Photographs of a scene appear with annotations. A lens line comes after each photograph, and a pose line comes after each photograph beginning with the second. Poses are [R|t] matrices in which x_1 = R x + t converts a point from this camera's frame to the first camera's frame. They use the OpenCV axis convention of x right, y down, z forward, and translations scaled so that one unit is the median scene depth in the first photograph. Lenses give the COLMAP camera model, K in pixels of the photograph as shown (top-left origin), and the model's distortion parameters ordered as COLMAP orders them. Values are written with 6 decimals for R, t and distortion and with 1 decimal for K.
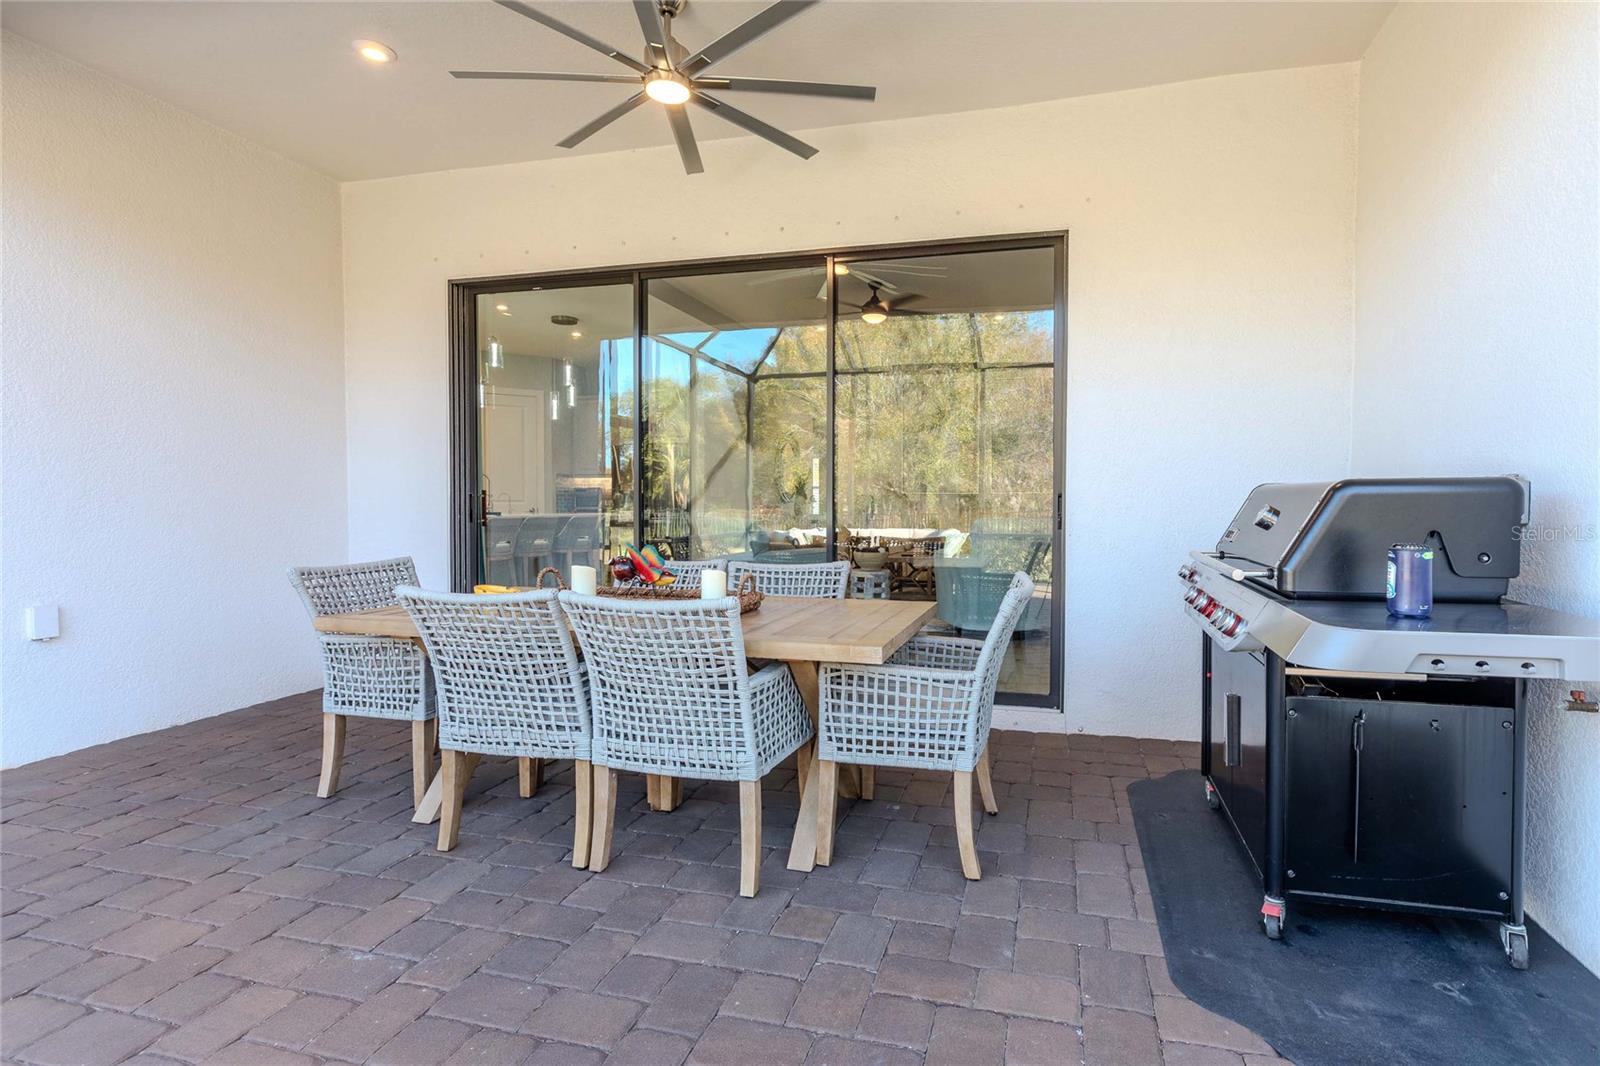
lens RADIAL K [[752.5, 0, 804.9], [0, 752.5, 511.9], [0, 0, 1]] dist [-0.000056, 0.000159]
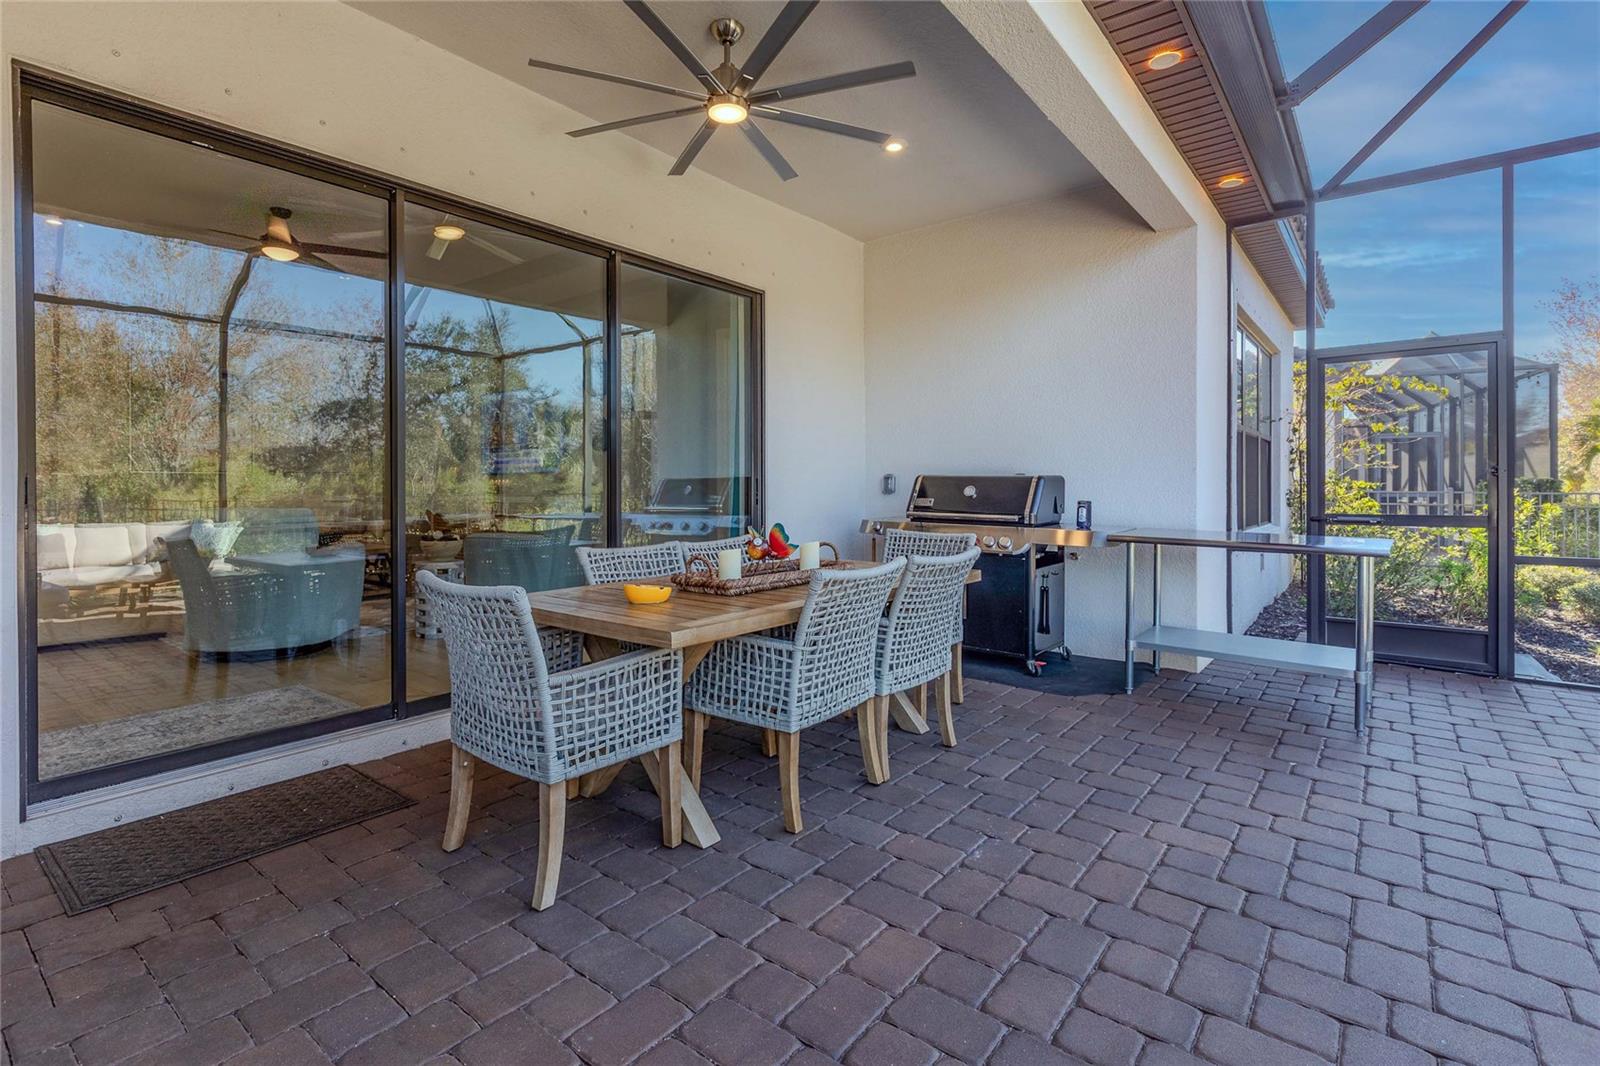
lens RADIAL K [[756.1, 0, 803.7], [0, 756.1, 484.1], [0, 0, 1]] dist [0.000360, 0.000054]
pose [[0.404568, -0.002383, 0.914505, -1.186248], [0.021123, 0.999754, -0.006739, -0.009516], [-0.914264, 0.022043, 0.404519, 0.479056]]
